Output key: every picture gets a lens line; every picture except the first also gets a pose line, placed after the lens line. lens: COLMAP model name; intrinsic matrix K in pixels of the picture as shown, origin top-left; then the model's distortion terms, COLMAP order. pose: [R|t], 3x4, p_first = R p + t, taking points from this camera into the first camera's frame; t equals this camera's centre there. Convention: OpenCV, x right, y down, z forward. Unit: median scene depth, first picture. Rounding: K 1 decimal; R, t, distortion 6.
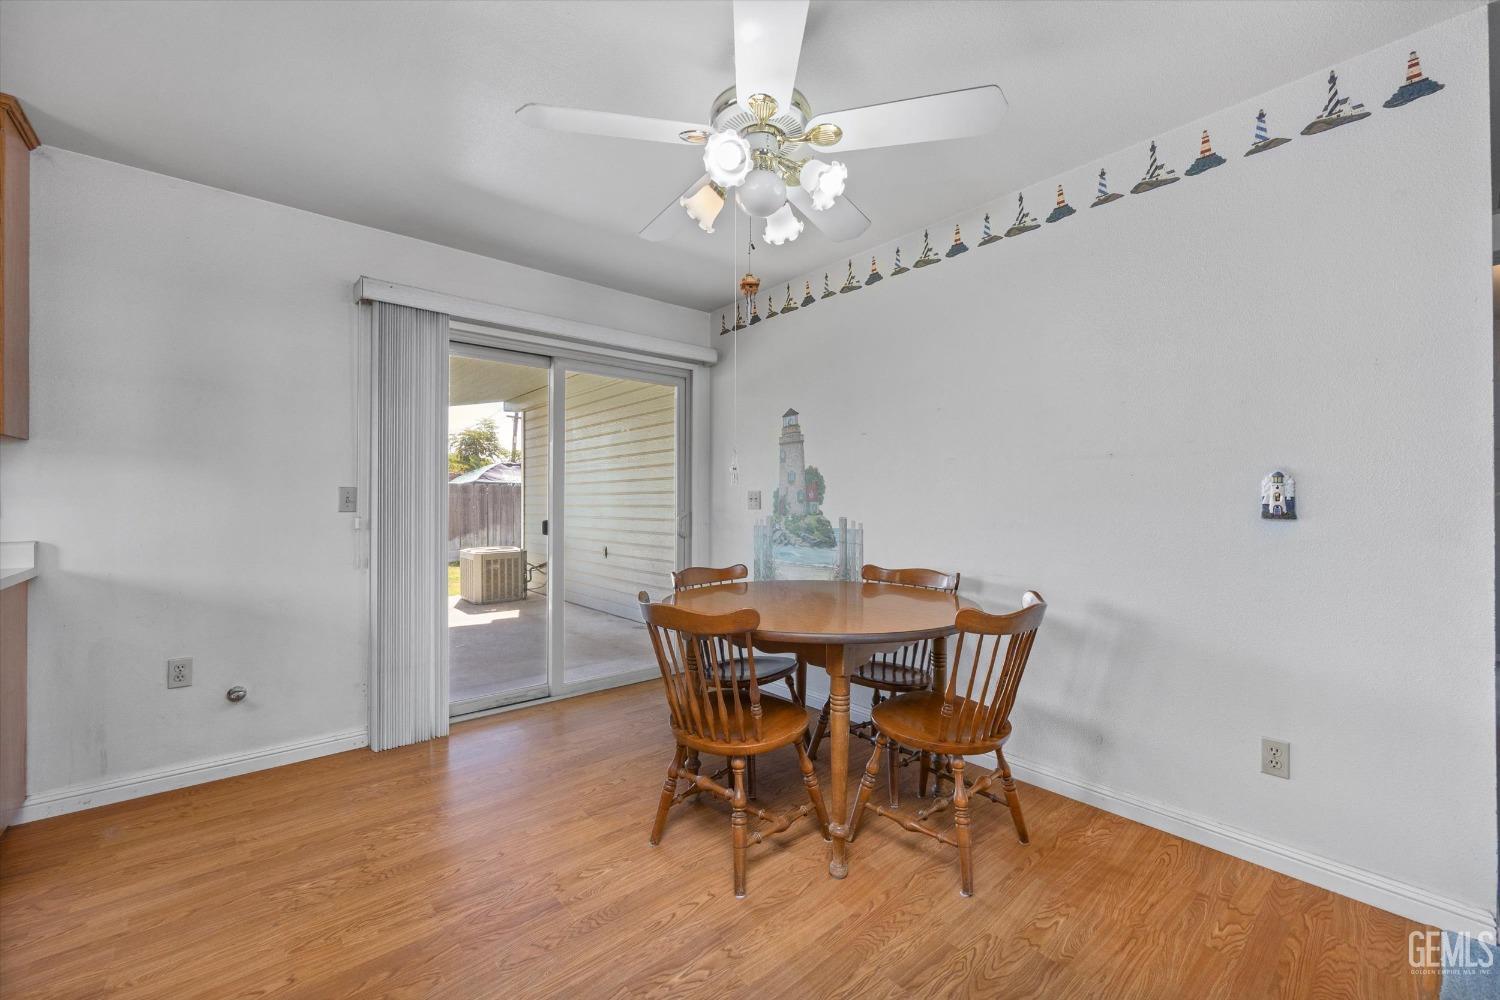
lens RADIAL K [[602.7, 0, 752.6], [0, 602.7, 499.1], [0, 0, 1]] dist [-0.002909, -0.000115]
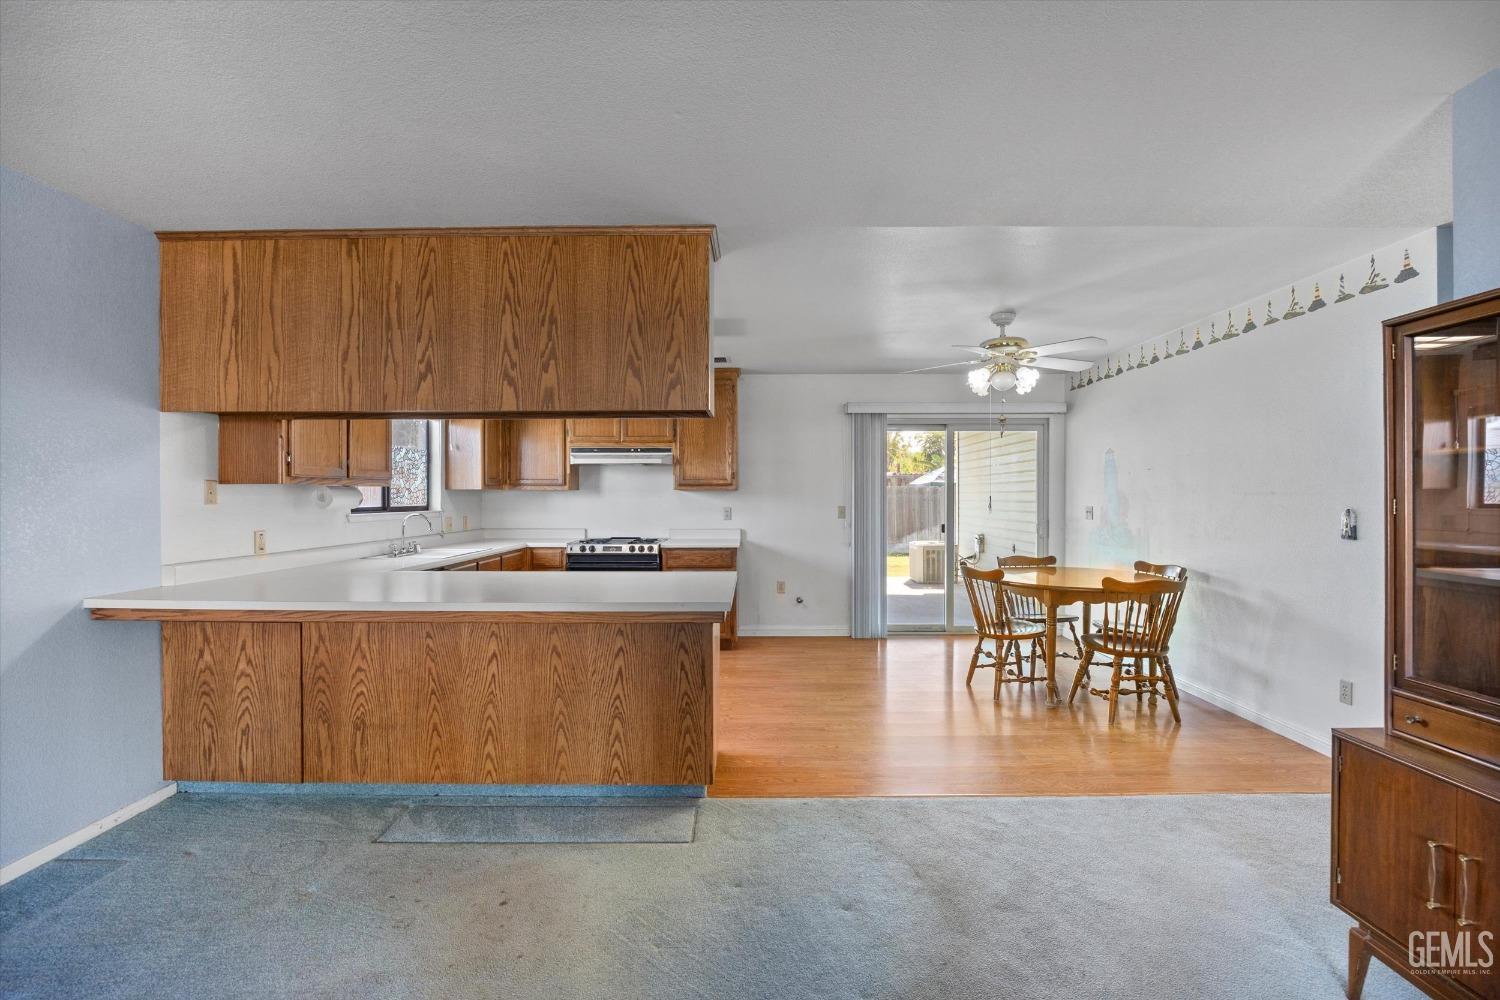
lens RADIAL K [[670.1, 0, 744.0], [0, 670.1, 498.5], [0, 0, 1]] dist [-0.017671, 0.002530]
pose [[0.749907, 0.001090, -0.661542, 0.481553], [0.004999, 0.999961, 0.007315, -0.053745], [0.661524, -0.008793, 0.749872, -0.763983]]
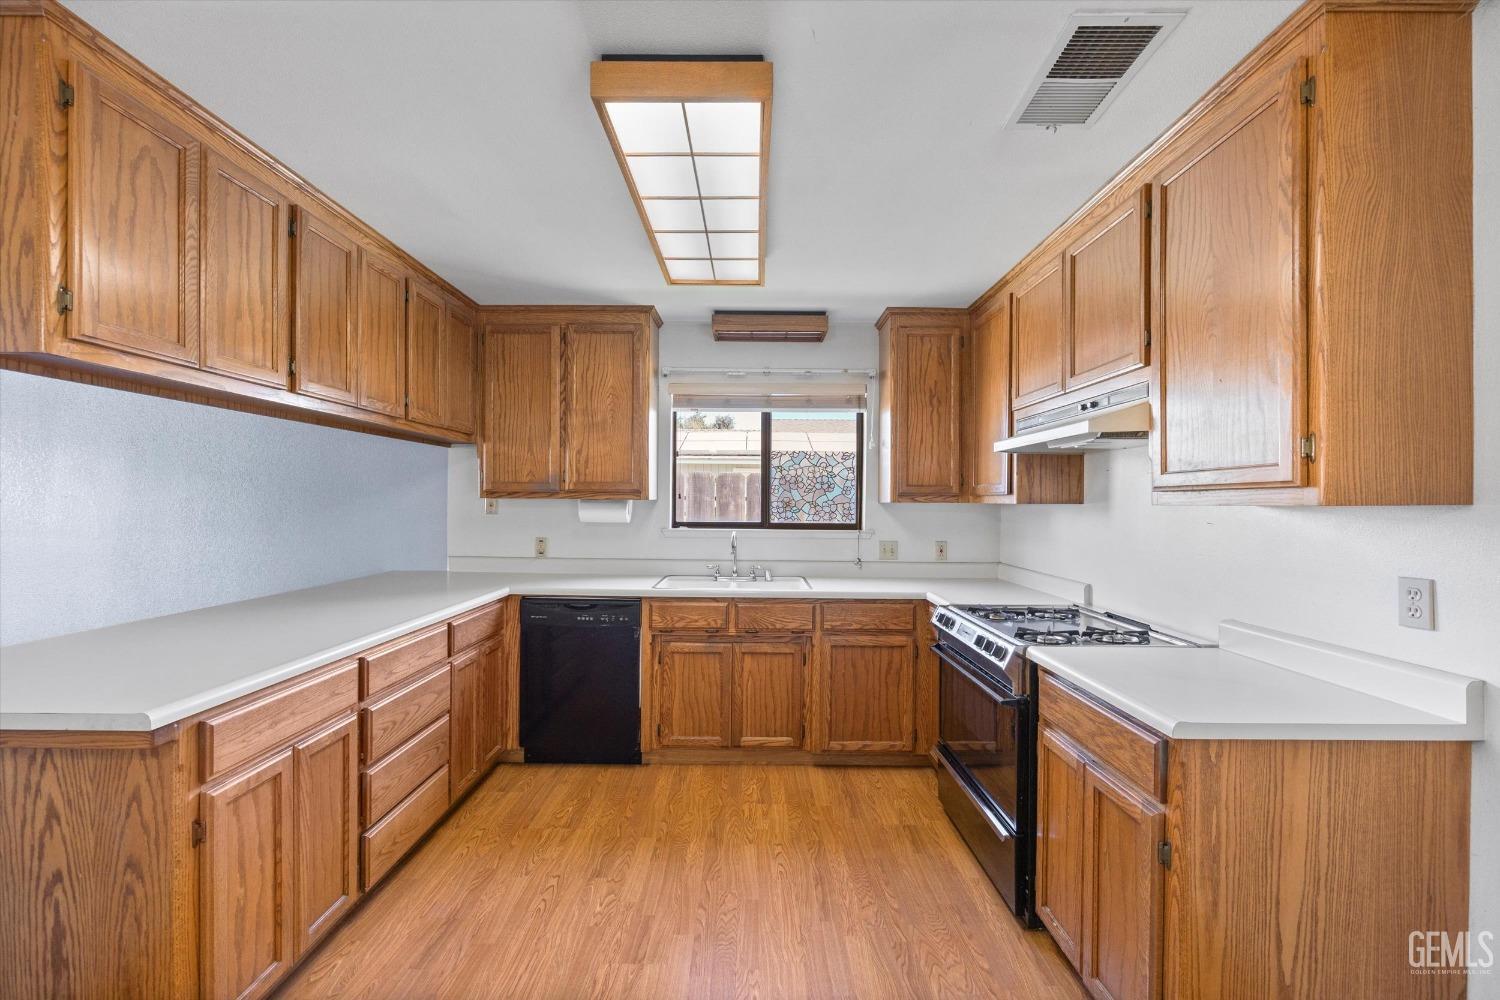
lens RADIAL K [[602.7, 0, 750.7], [0, 602.7, 506.3], [0, 0, 1]] dist [-0.002909, -0.000115]
pose [[-0.656109, -0.002573, -0.754661, -0.197305], [-0.005982, 0.999981, 0.001791, -0.061987], [0.754642, 0.005689, -0.656112, 0.562027]]
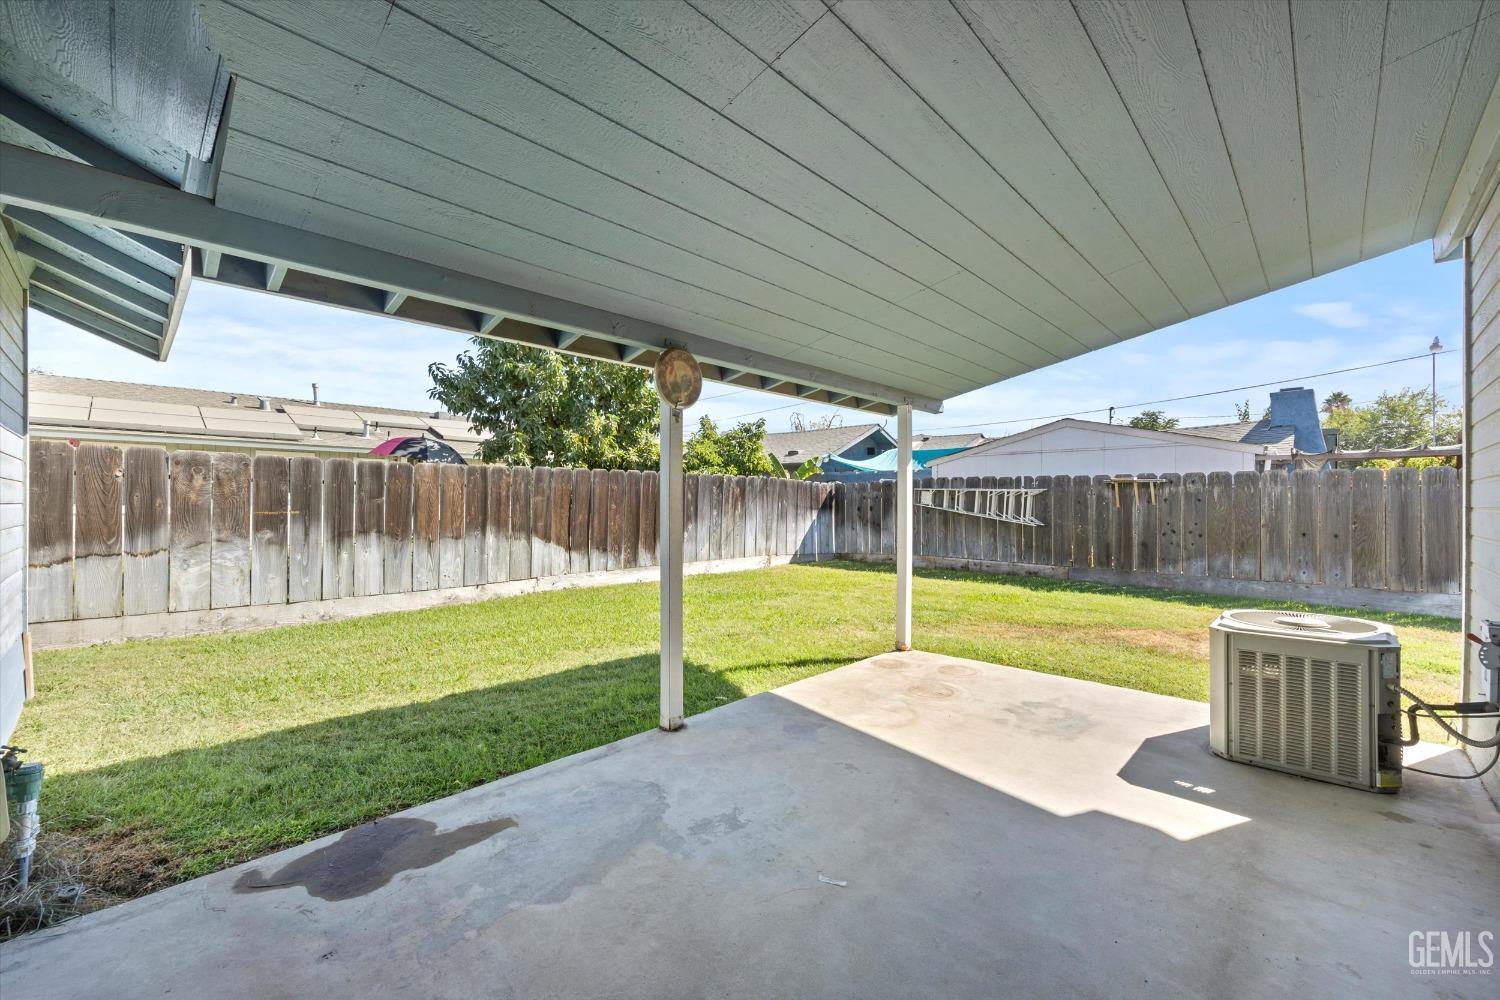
lens RADIAL K [[602.7, 0, 742.9], [0, 602.7, 506.5], [0, 0, 1]] dist [-0.002909, -0.000115]
pose [[0.082478, 0.005093, -0.996580, -0.179744], [0.004196, 0.999976, 0.005458, 0.011933], [0.996584, -0.004632, 0.082454, 1.401590]]
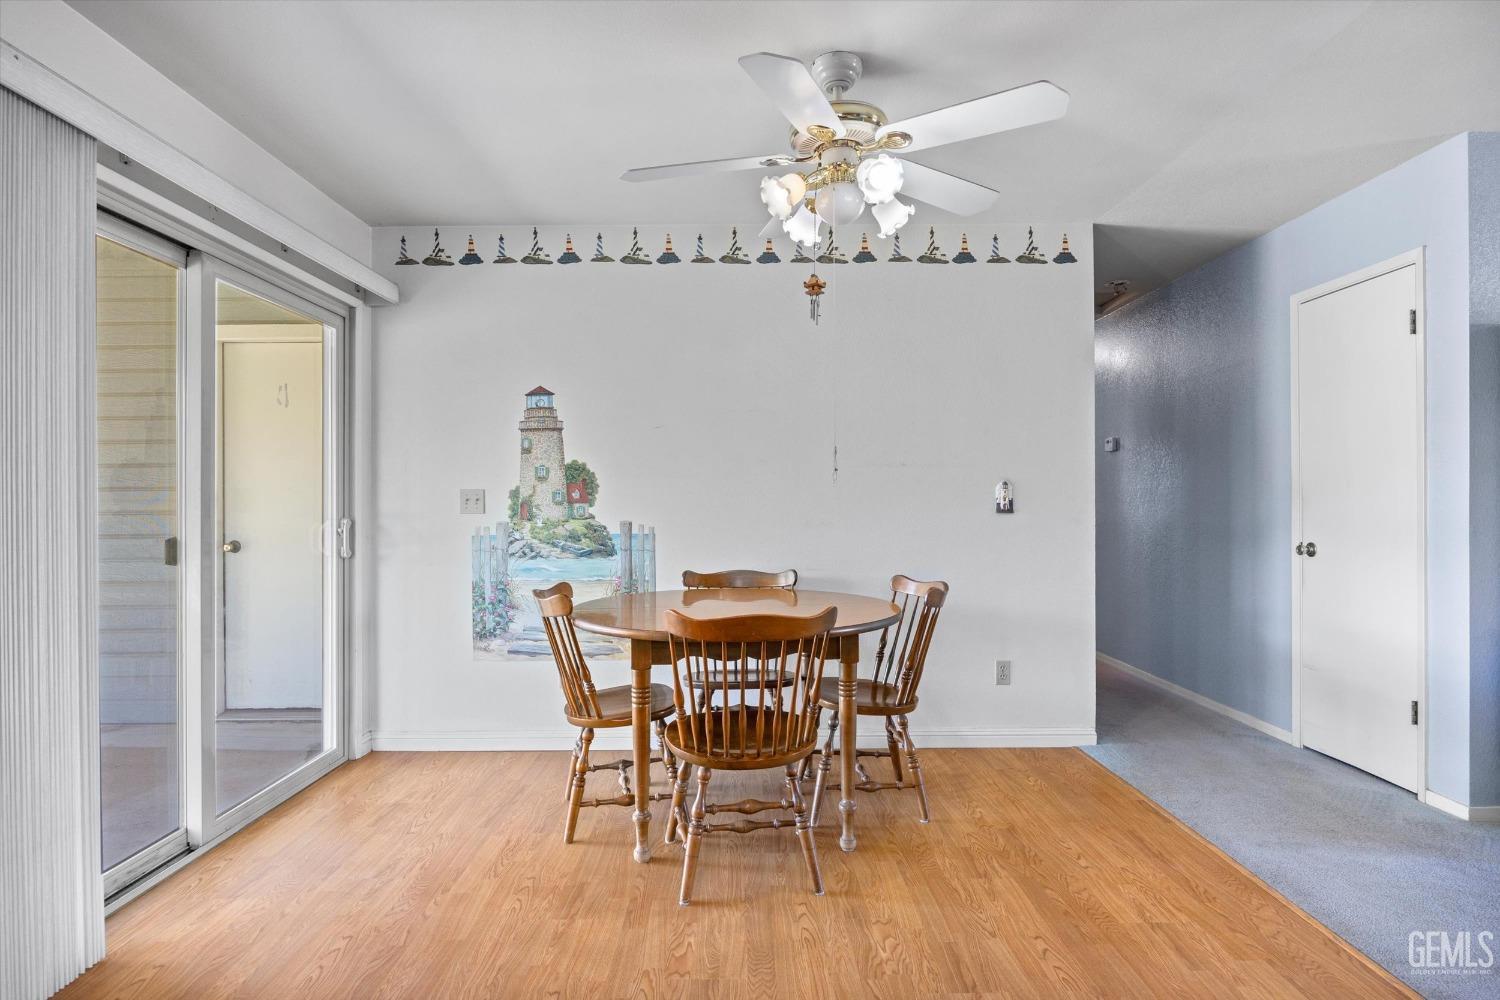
lens RADIAL K [[760.1, 0, 759.2], [0, 760.1, 510.5], [0, 0, 1]] dist [-0.006053, -0.000283]
pose [[0.644867, -0.000381, 0.764294, -0.555762], [0.001646, 0.999998, -0.000890, 0.016021], [-0.764293, 0.001832, 0.644867, 0.144345]]
